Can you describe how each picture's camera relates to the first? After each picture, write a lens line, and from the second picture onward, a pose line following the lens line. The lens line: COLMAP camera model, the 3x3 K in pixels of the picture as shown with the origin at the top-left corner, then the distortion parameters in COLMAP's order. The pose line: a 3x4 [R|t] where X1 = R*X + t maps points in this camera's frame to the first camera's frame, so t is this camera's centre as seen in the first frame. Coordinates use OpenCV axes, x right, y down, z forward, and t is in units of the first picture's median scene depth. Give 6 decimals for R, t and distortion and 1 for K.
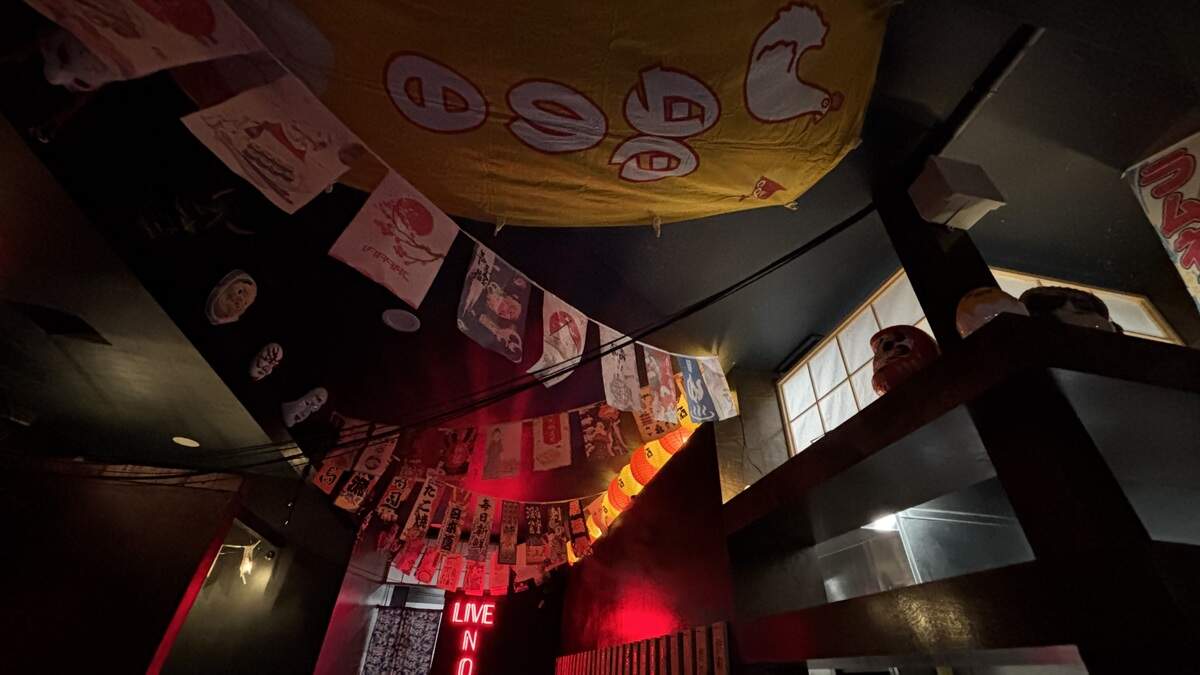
lens RADIAL K [[502.7, 0, 592.3], [0, 502.7, 333.2], [0, 0, 1]] dist [-0.002282, -0.000230]
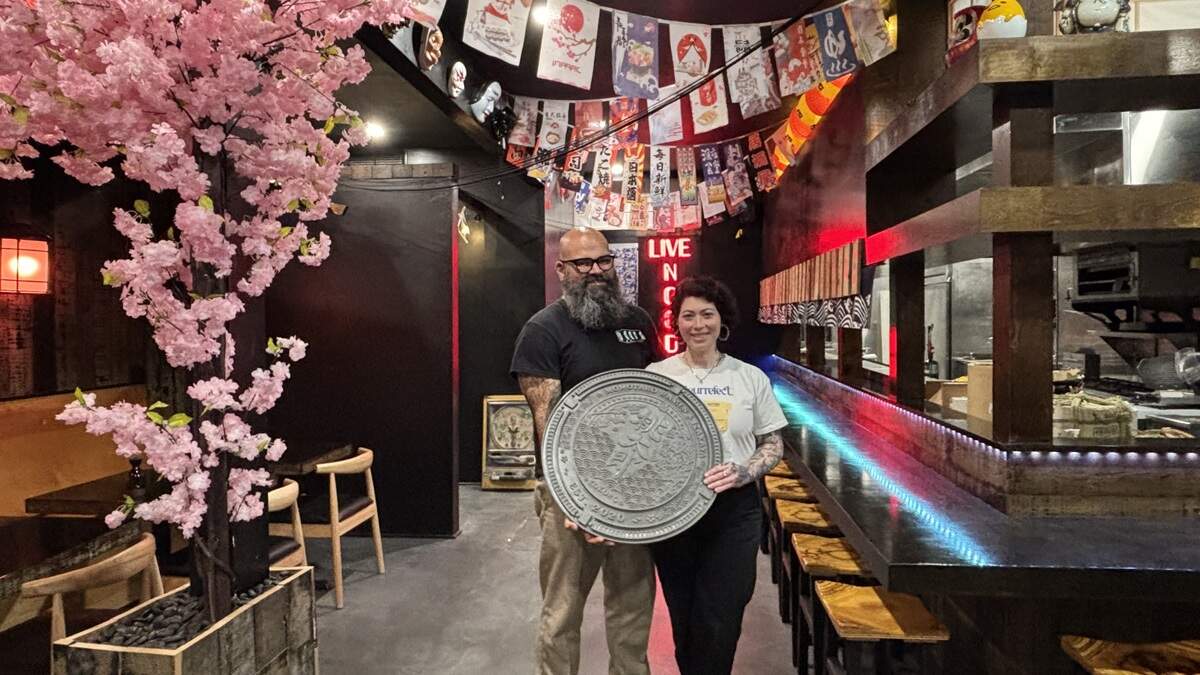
lens RADIAL K [[678.5, 0, 600.0], [0, 678.5, 337.5], [0, 0, 1]] dist [-0.002238, -0.000827]
pose [[0.948863, -0.040050, -0.313136, 0.074741], [0.220224, 0.794672, 0.565683, -0.143292], [0.226185, -0.605716, 0.762855, -0.253351]]
